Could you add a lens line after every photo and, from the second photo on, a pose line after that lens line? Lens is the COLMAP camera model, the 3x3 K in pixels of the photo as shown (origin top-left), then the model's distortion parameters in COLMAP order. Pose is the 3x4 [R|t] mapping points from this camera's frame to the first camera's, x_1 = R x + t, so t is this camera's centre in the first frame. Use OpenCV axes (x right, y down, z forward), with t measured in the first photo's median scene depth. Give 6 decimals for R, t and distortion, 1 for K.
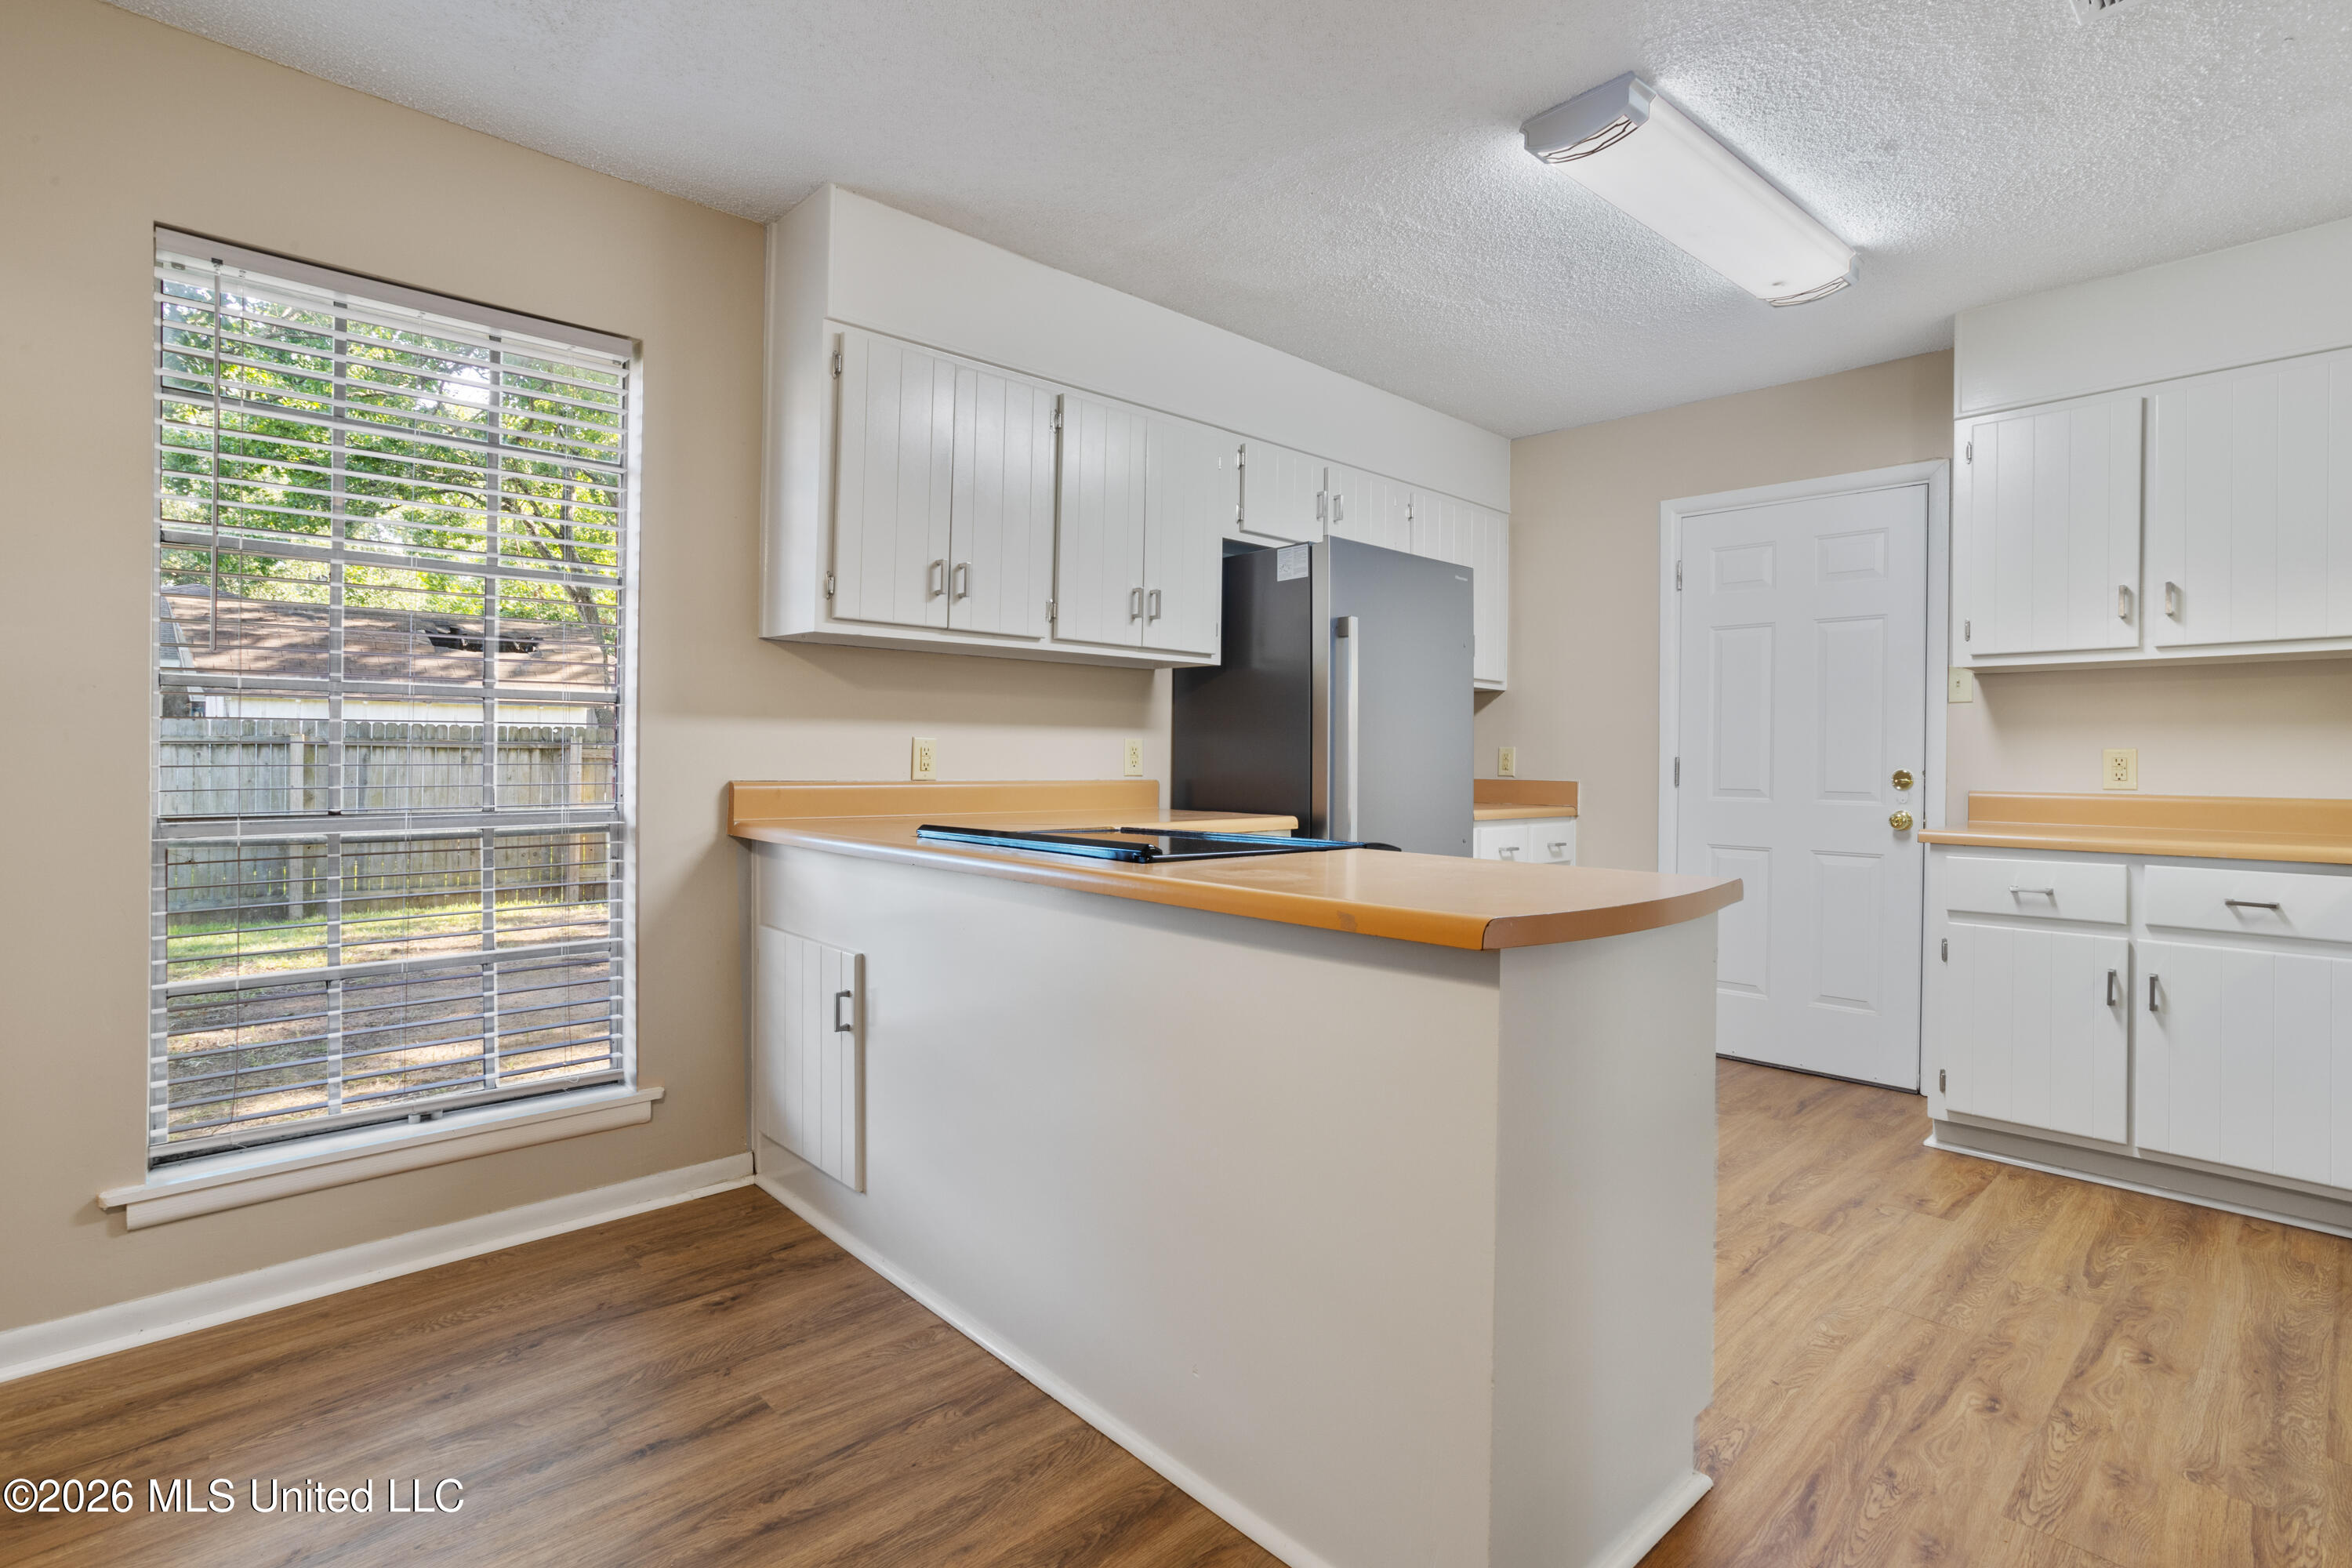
lens RADIAL K [[1130.2, 0, 1171.2], [0, 1130.2, 759.5], [0, 0, 1]] dist [-0.042901, 0.026131]
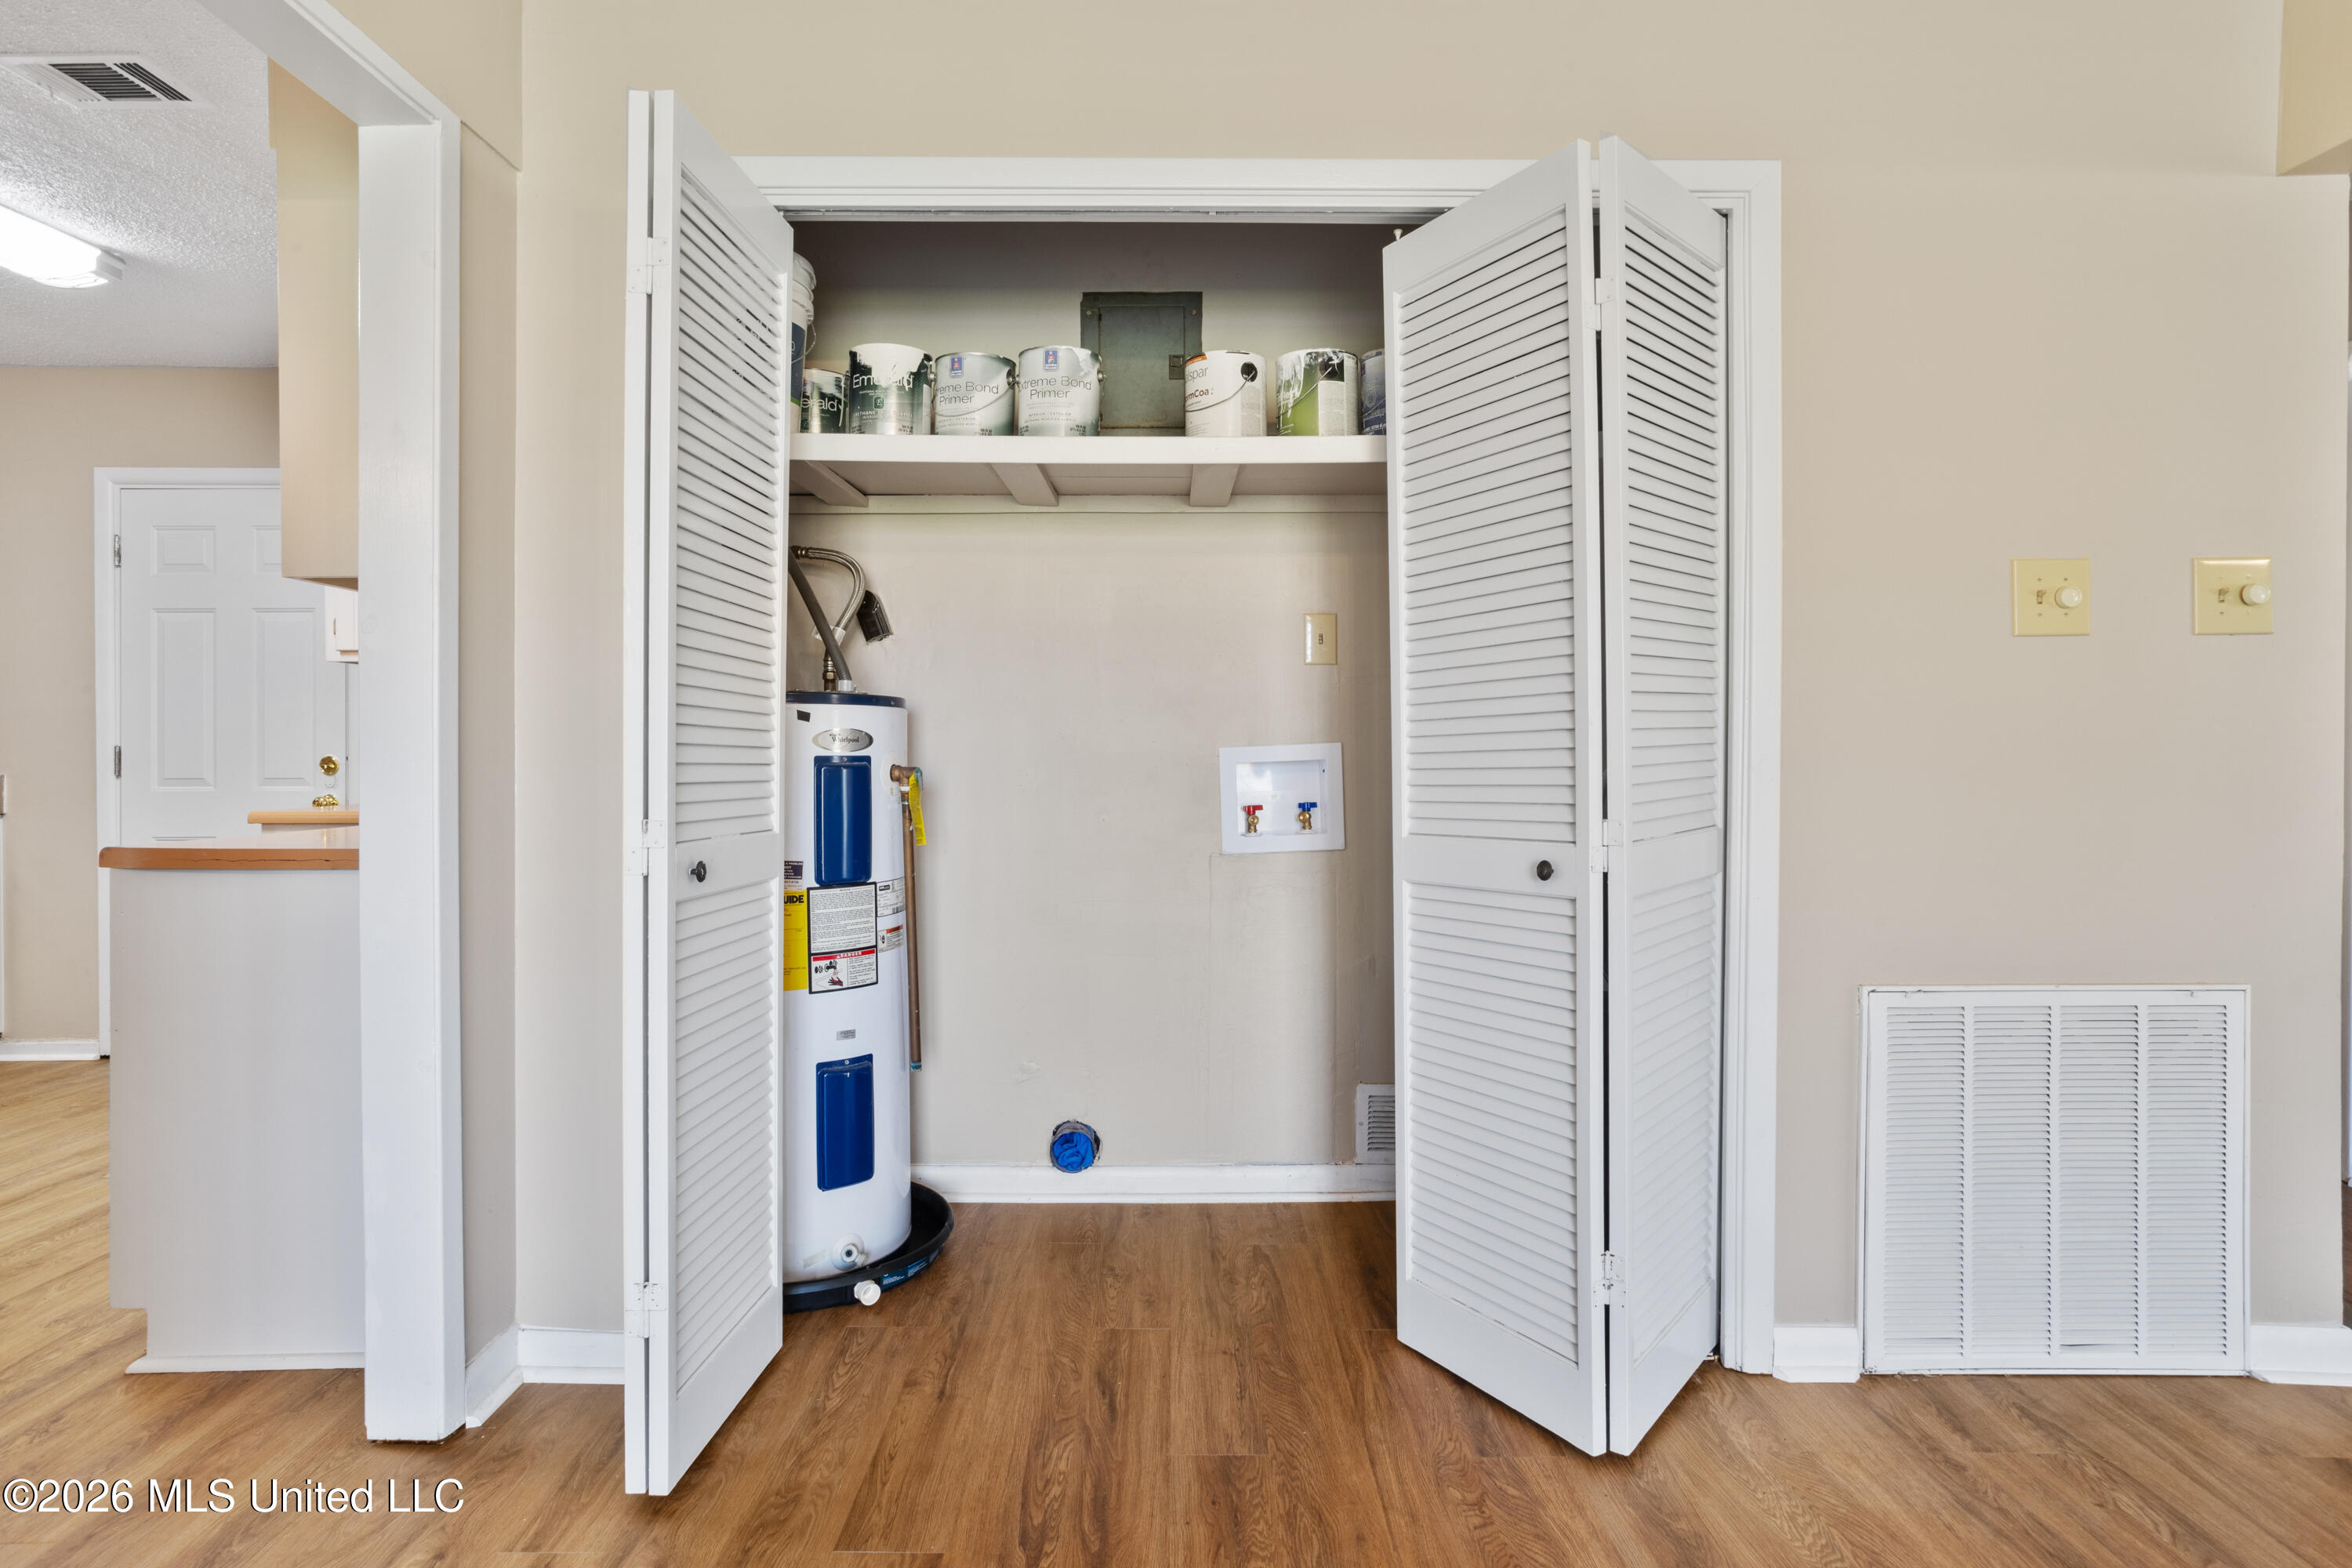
lens RADIAL K [[1199.5, 0, 1154.5], [0, 1199.5, 780.6], [0, 0, 1]] dist [-0.027643, 0.015210]
pose [[0.682549, -0.018036, 0.730618, 0.483582], [0.008114, 0.999821, 0.017102, 0.025571], [-0.730795, -0.005745, 0.682573, -0.462905]]
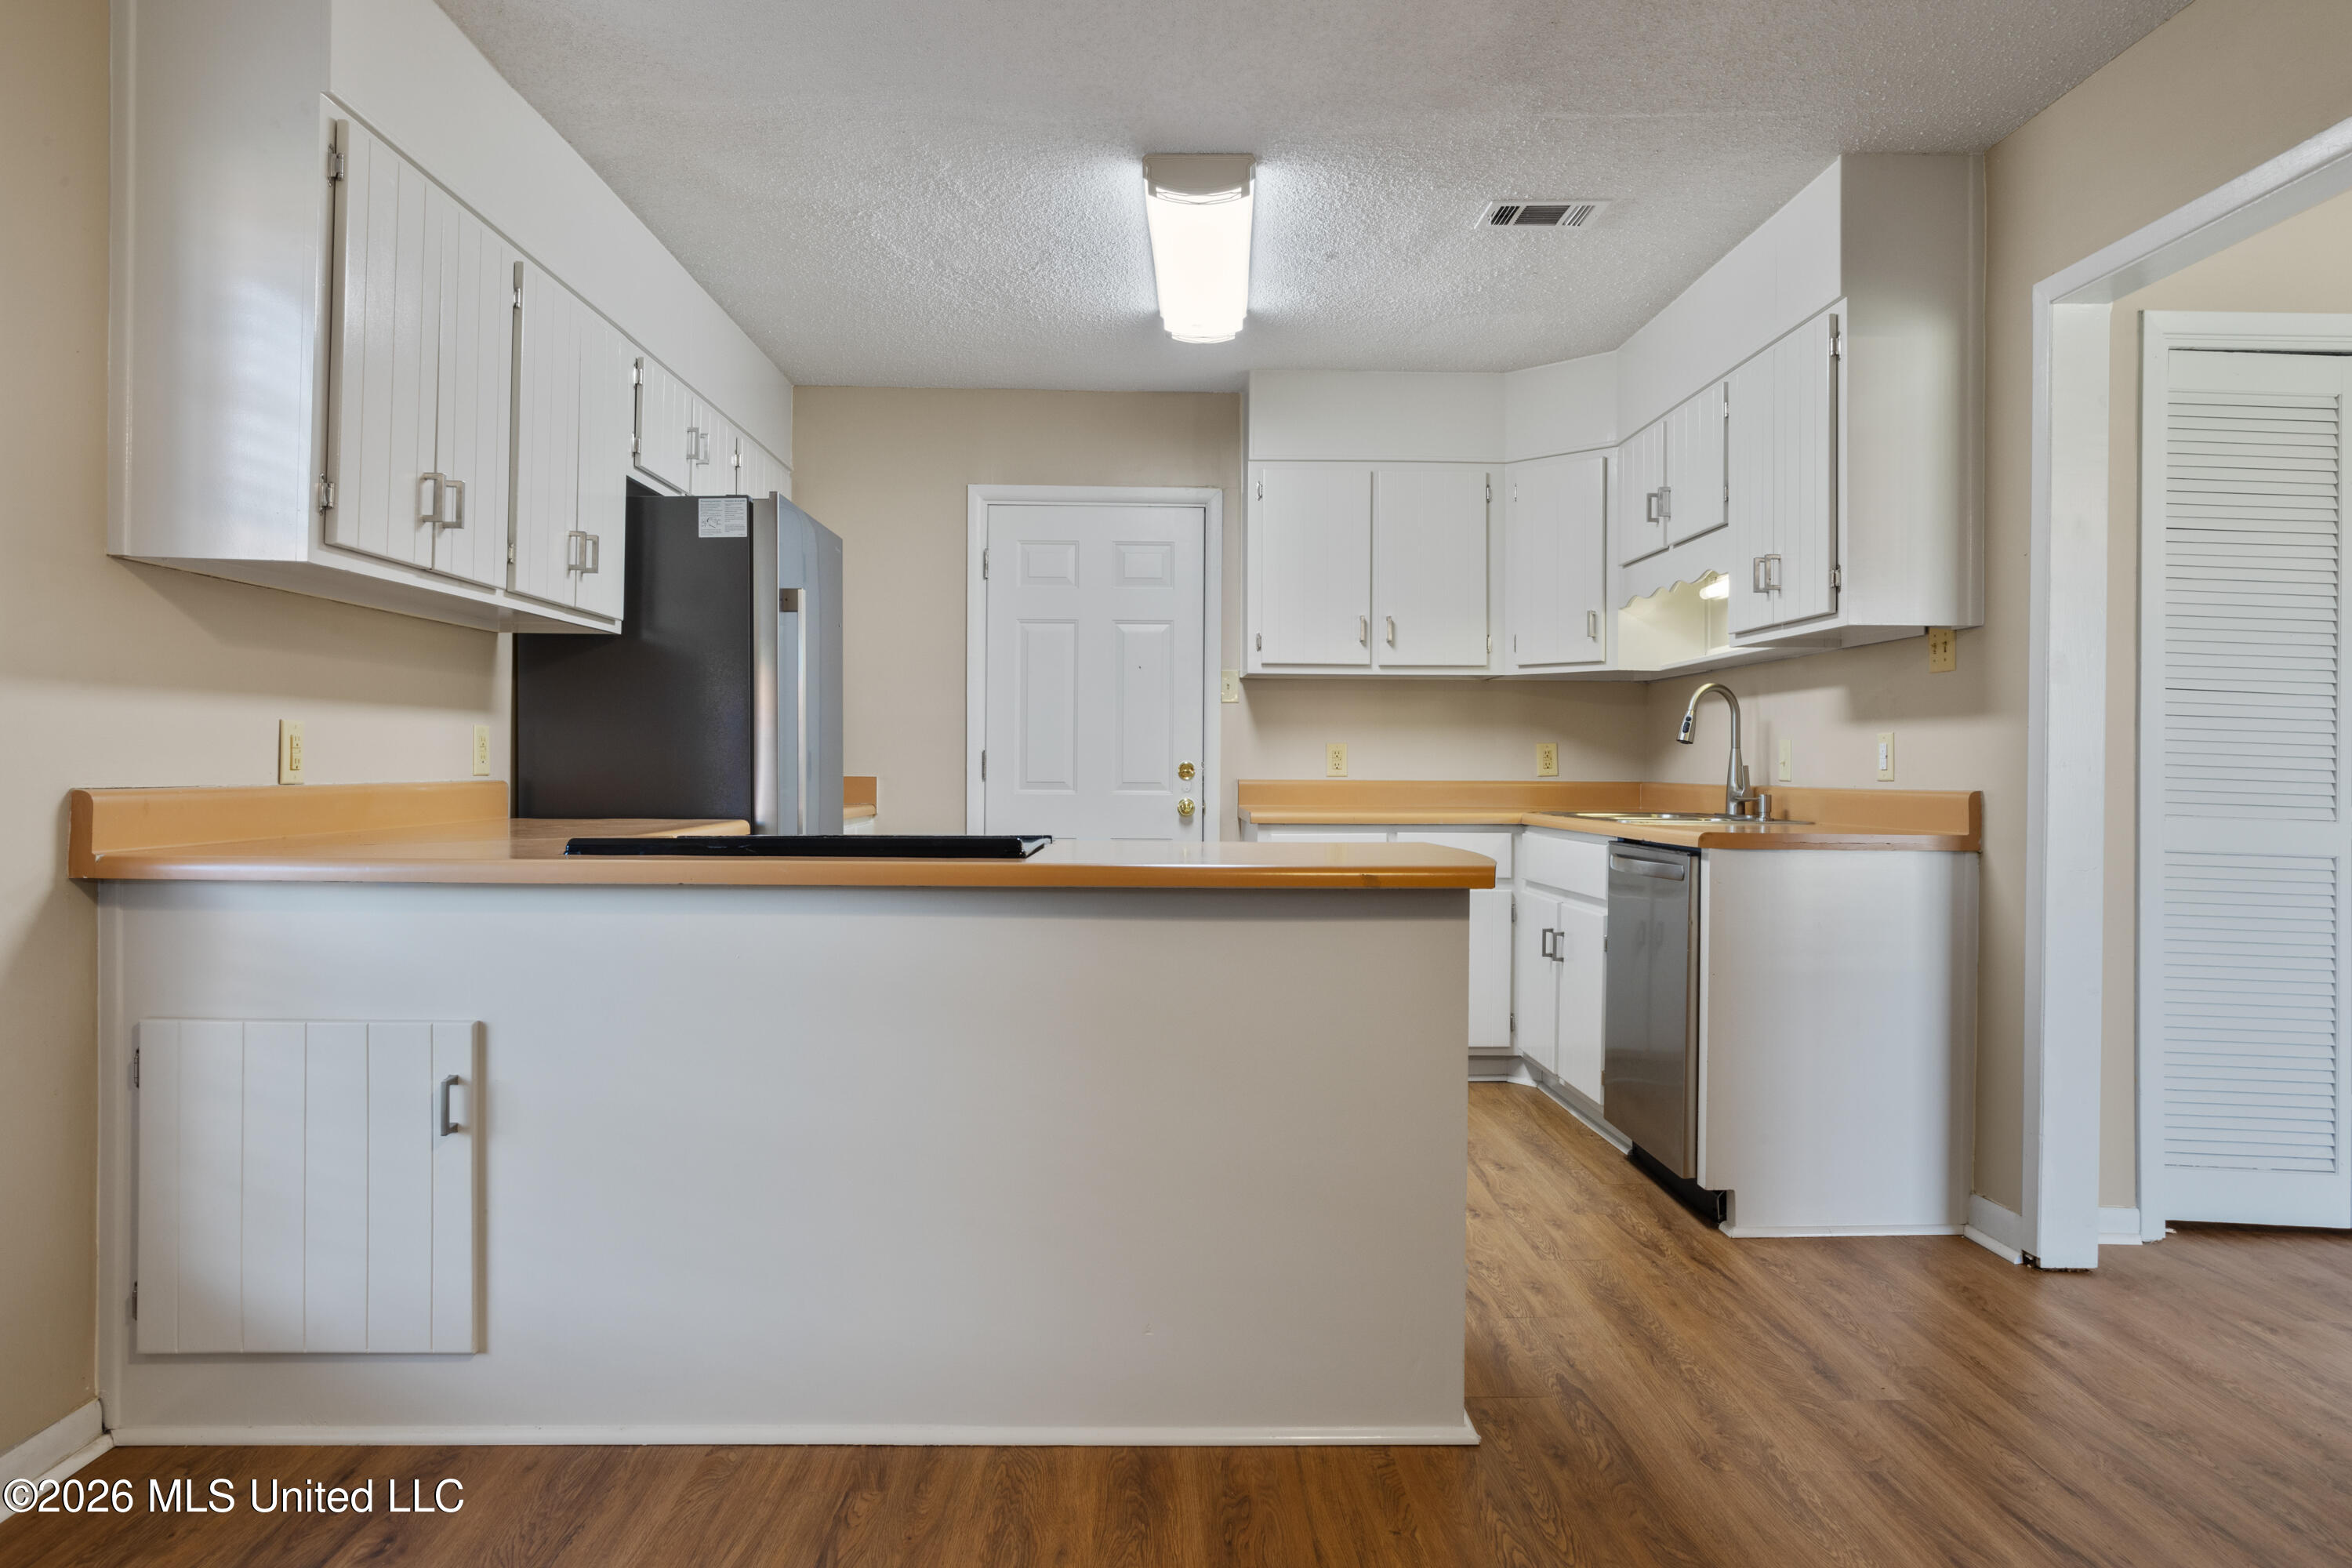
lens RADIAL K [[1463.9, 0, 1175.4], [0, 1463.9, 764.7], [0, 0, 1]] dist [-0.021168, 0.021291]
pose [[0.668317, -0.007116, 0.743843, -0.587168], [0.001265, 0.999964, 0.008430, -0.000039], [-0.743876, -0.004693, 0.668302, 0.035352]]
